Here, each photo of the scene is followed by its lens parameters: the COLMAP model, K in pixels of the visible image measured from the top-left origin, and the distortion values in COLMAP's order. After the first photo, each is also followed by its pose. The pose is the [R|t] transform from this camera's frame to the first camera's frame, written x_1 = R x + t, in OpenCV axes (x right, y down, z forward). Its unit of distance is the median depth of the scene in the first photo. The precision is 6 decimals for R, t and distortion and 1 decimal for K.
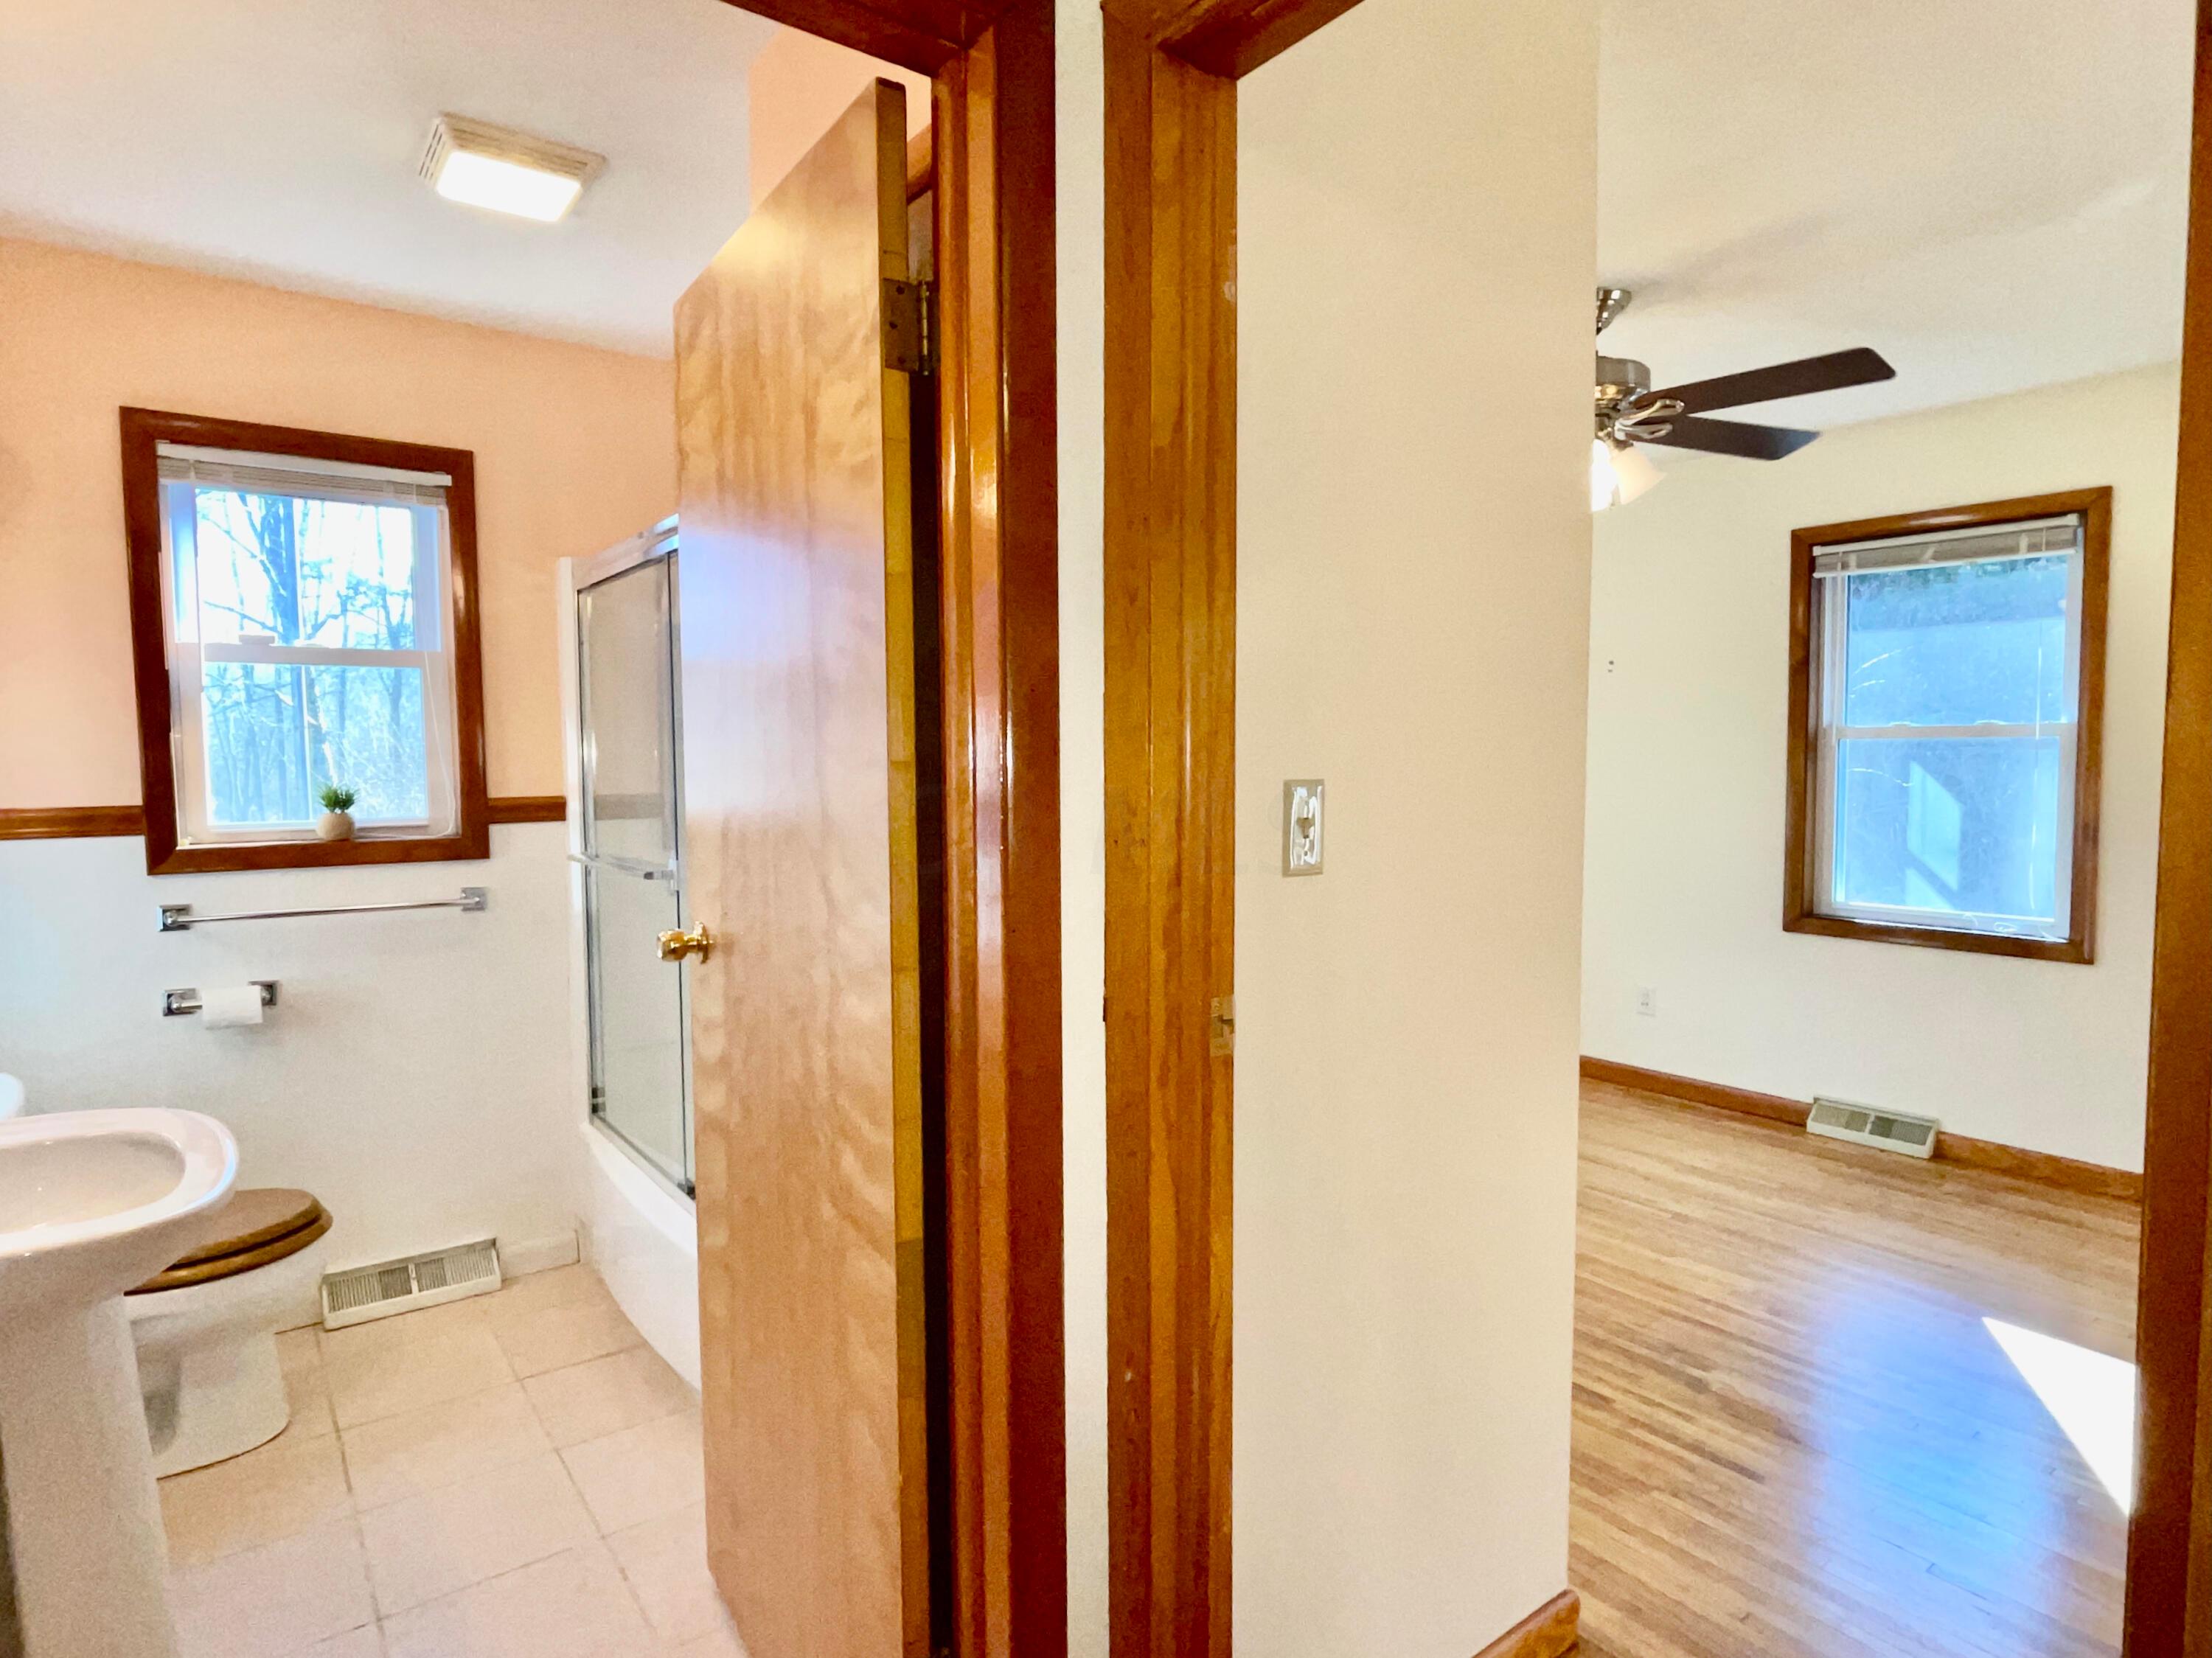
lens RADIAL K [[1224.5, 0, 1106.0], [0, 1224.5, 829.0], [0, 0, 1]] dist [-0.038399, 0.022365]
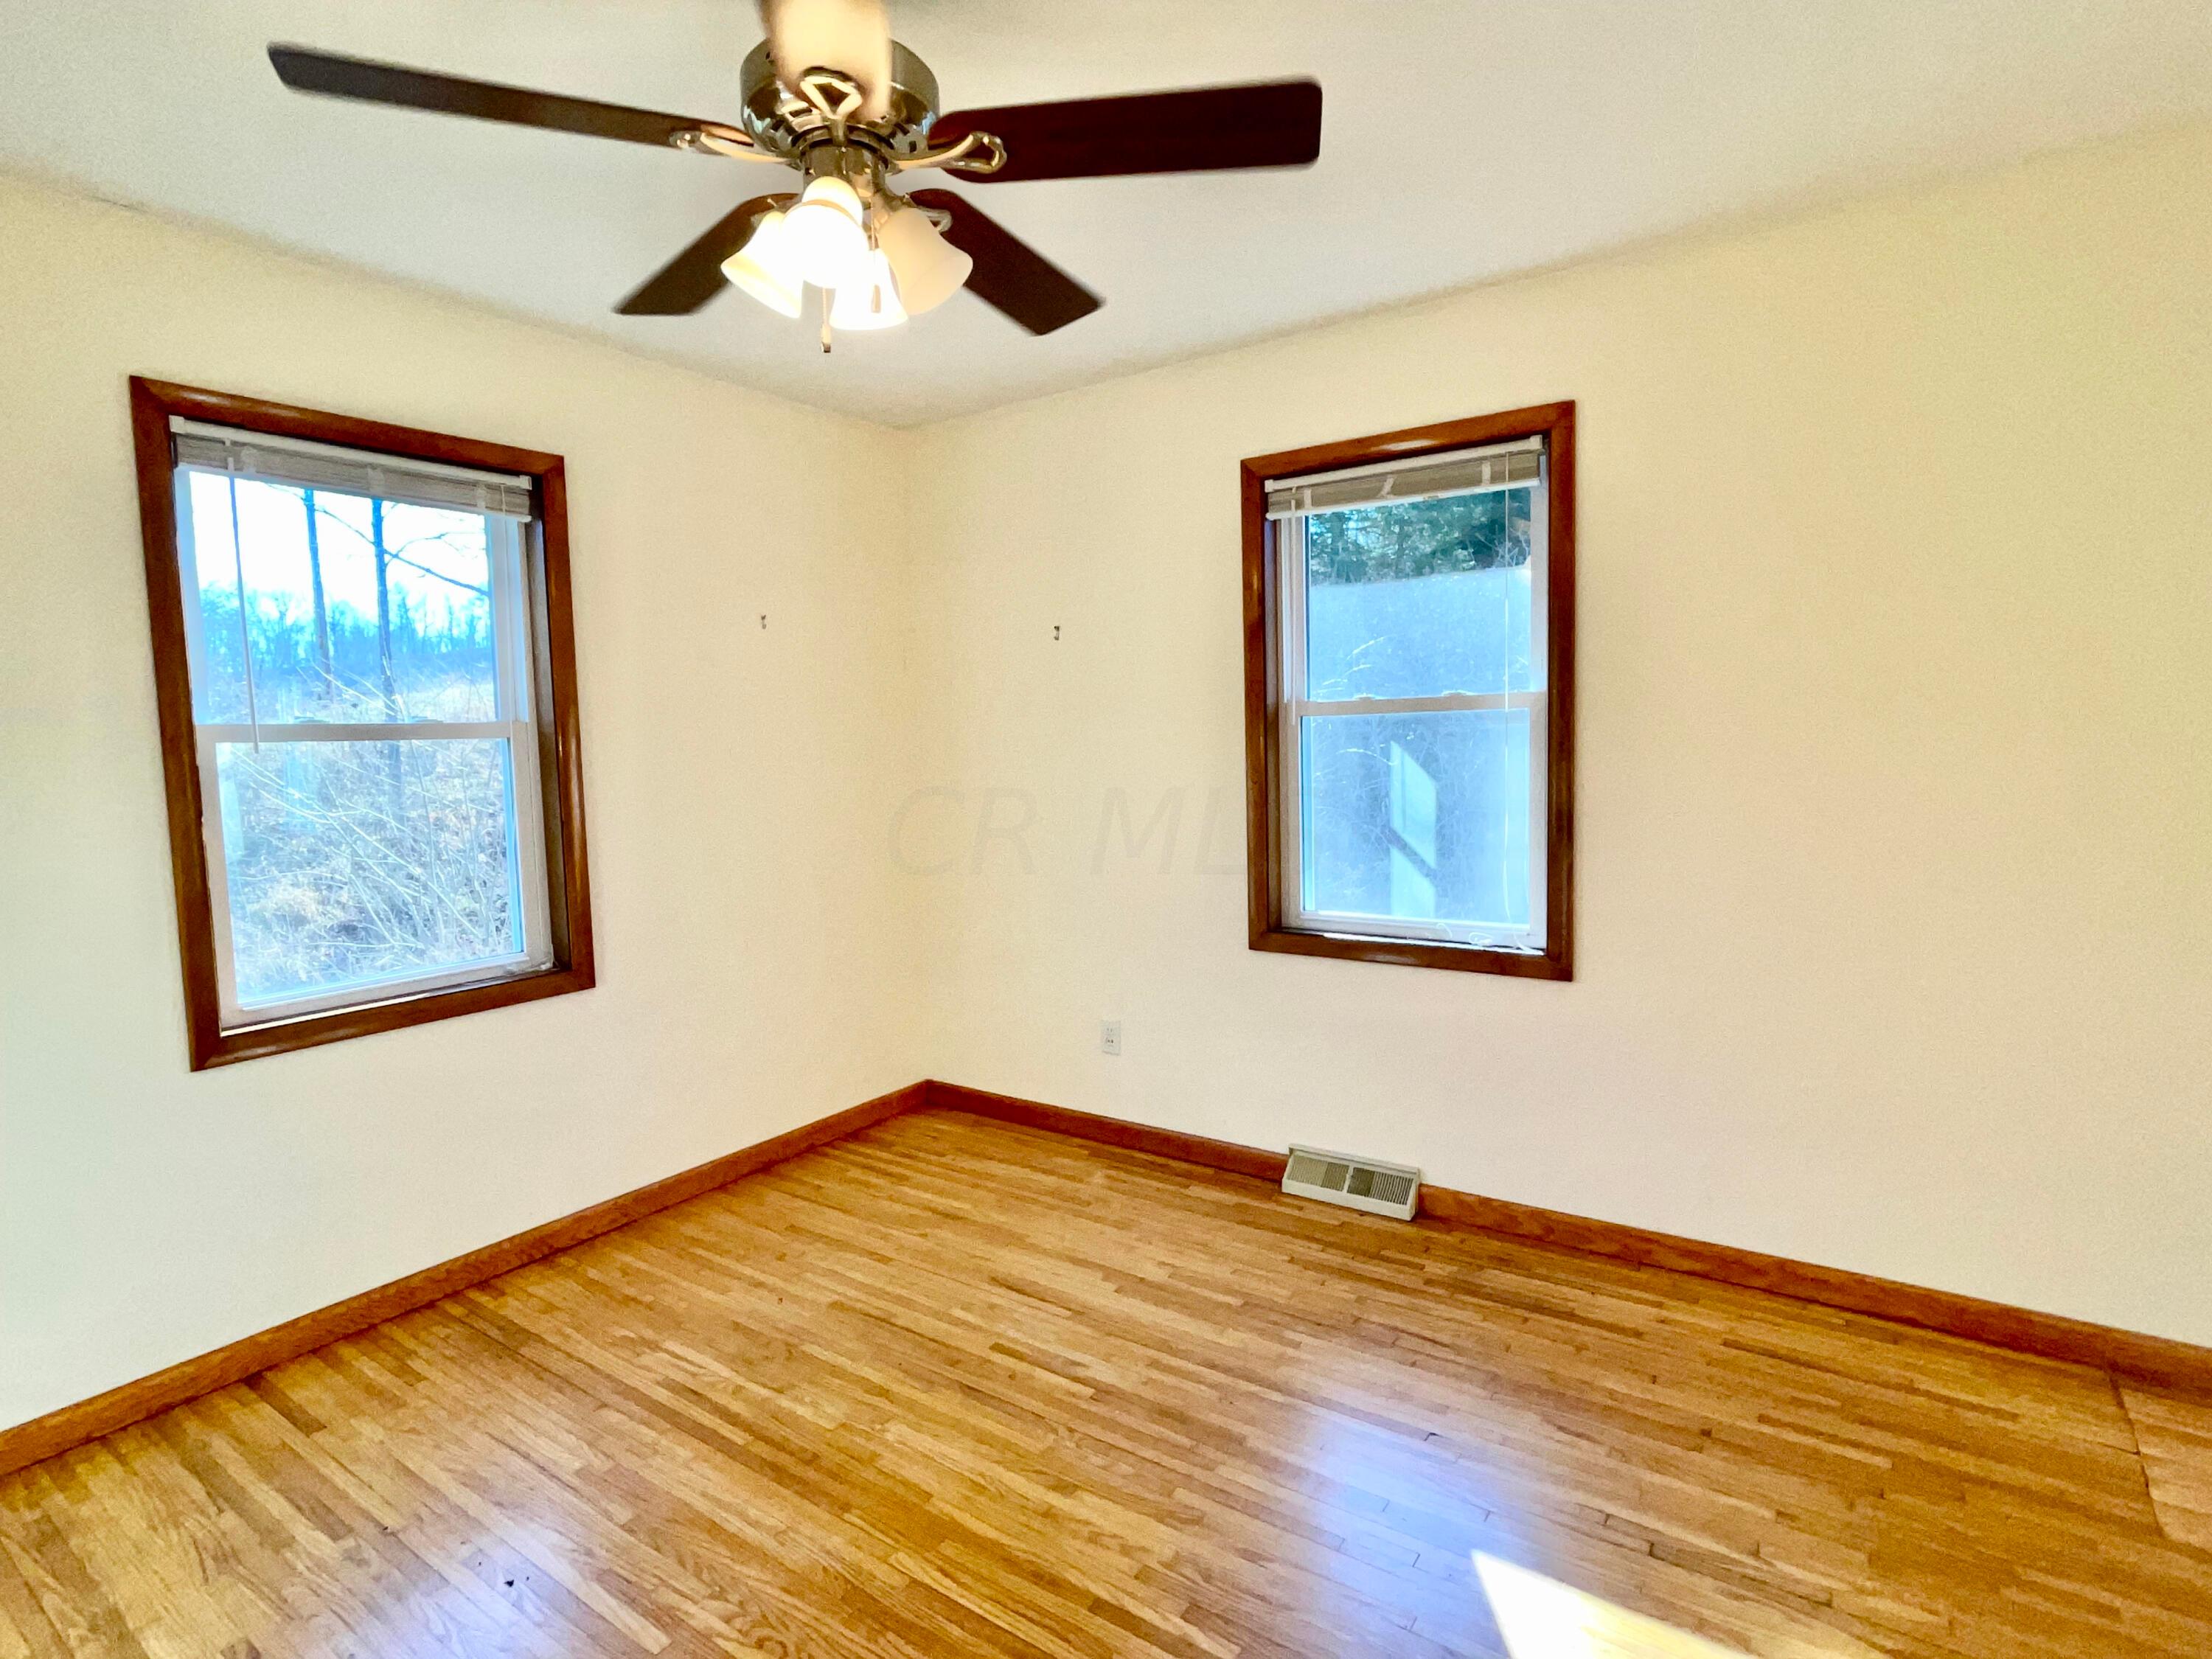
lens RADIAL K [[1144.3, 0, 1101.1], [0, 1144.3, 838.3], [0, 0, 1]] dist [-0.002405, -0.000278]
pose [[0.946063, -0.045836, 0.320724, 0.240920], [0.039196, 0.998863, 0.027134, -0.018985], [-0.321603, -0.013099, 0.946784, 0.328751]]
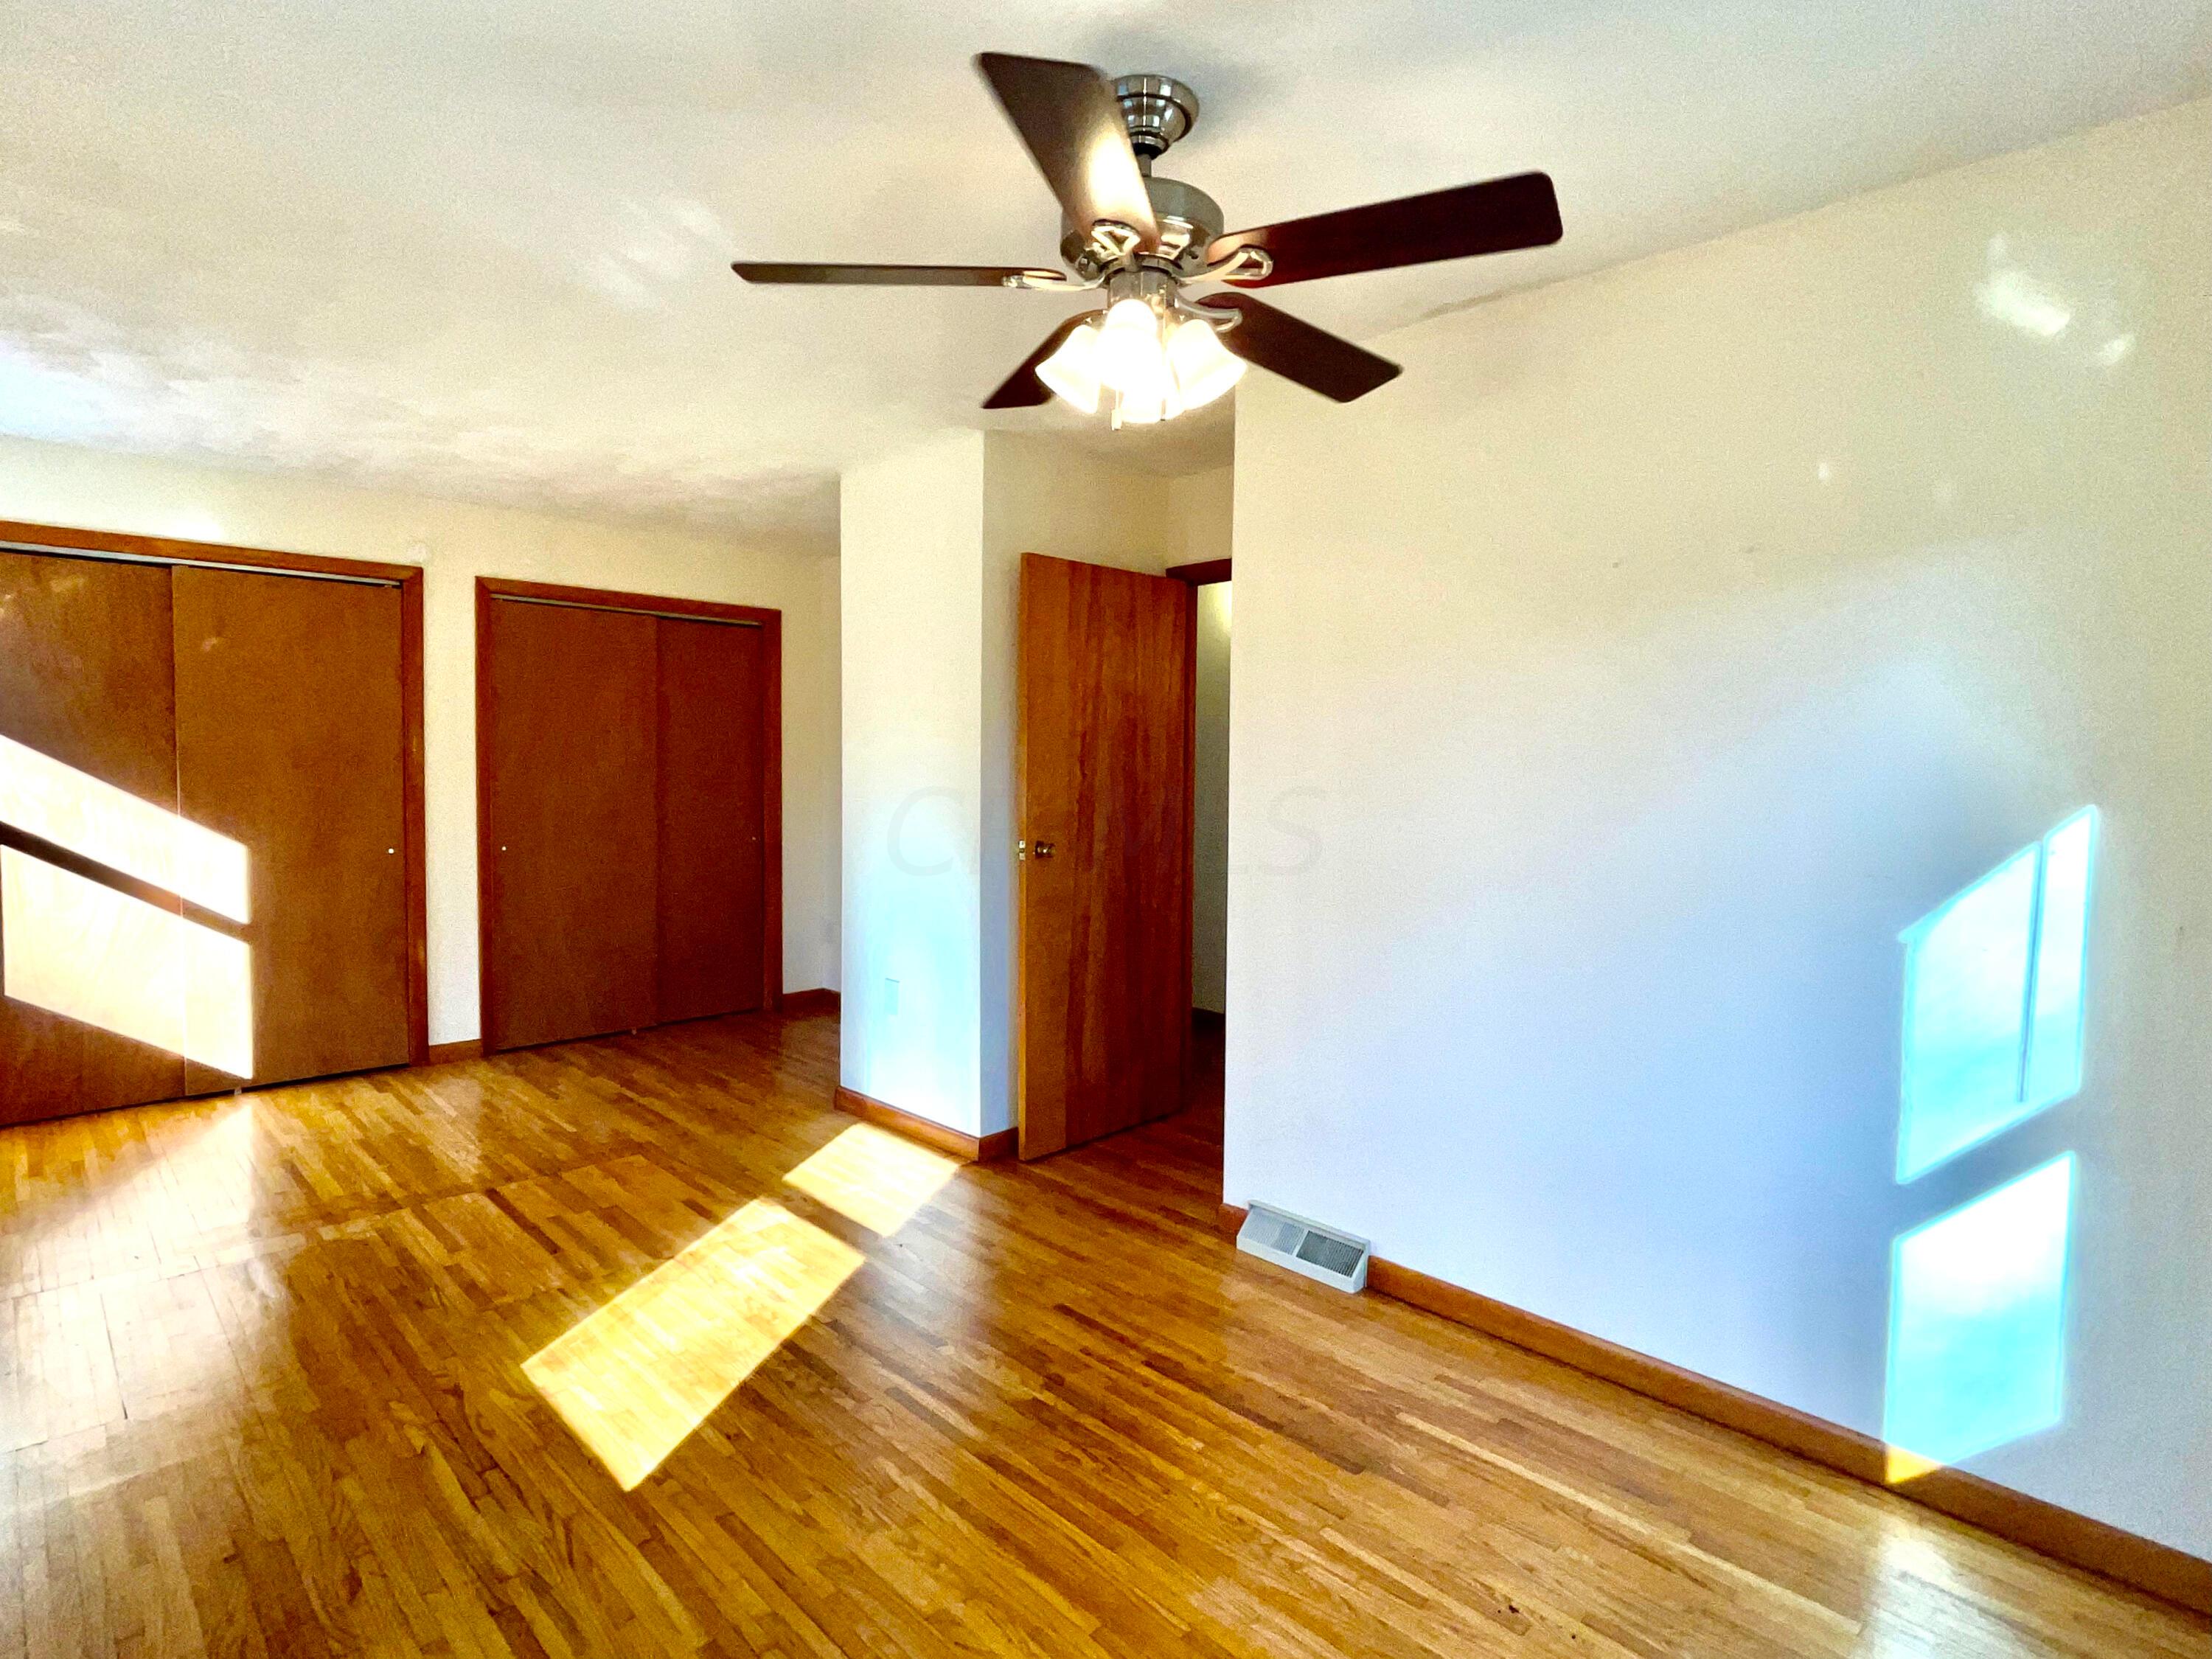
lens RADIAL K [[1224.6, 0, 1106.0], [0, 1224.6, 829.5], [0, 0, 1]] dist [-0.038399, 0.022365]
pose [[-0.988041, -0.003440, -0.154151, 0.388279], [-0.020316, 0.993939, 0.108037, -0.077409], [0.152845, 0.109877, -0.982123, 1.260197]]
